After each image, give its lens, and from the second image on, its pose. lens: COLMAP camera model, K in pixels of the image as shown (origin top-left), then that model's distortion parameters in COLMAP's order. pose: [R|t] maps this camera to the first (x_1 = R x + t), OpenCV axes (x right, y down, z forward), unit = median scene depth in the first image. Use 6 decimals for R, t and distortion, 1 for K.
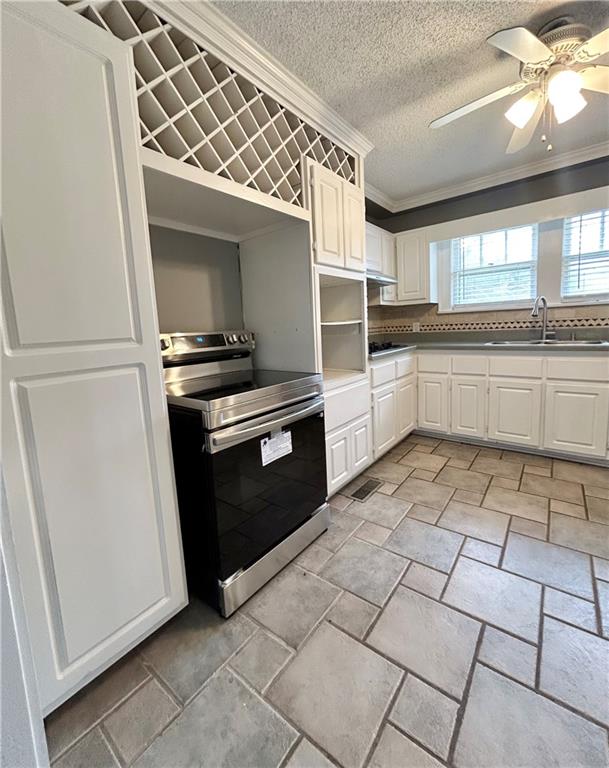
lens RADIAL K [[331.5, 0, 306.9], [0, 331.5, 356.0], [0, 0, 1]] dist [0.016457, -0.000337]
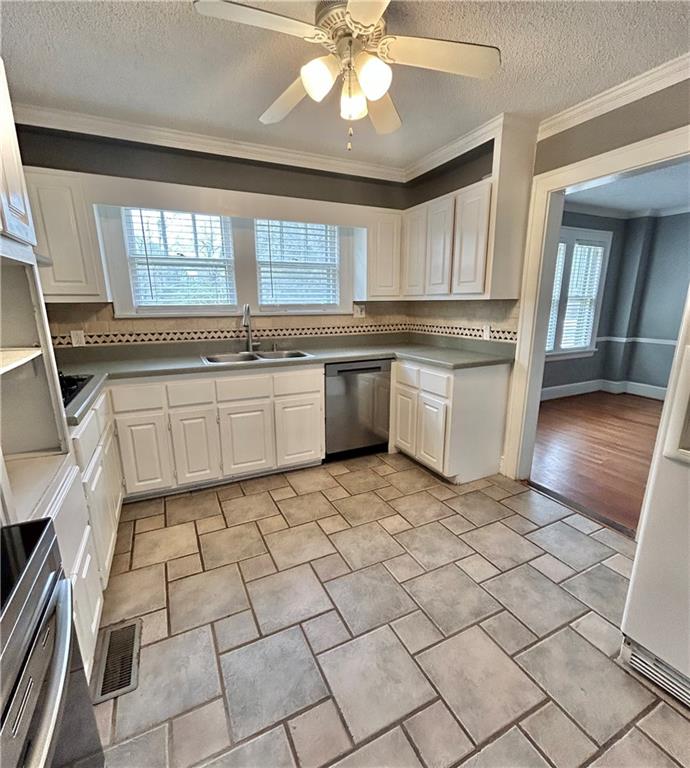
lens RADIAL K [[372.3, 0, 341.5], [0, 372.3, 388.9], [0, 0, 1]] dist [0.004276, 0.000746]
pose [[0.449534, -0.167655, 0.877389, -0.095341], [0.065980, 0.985778, 0.154561, -0.083856], [-0.890823, -0.011590, 0.454203, 0.291073]]
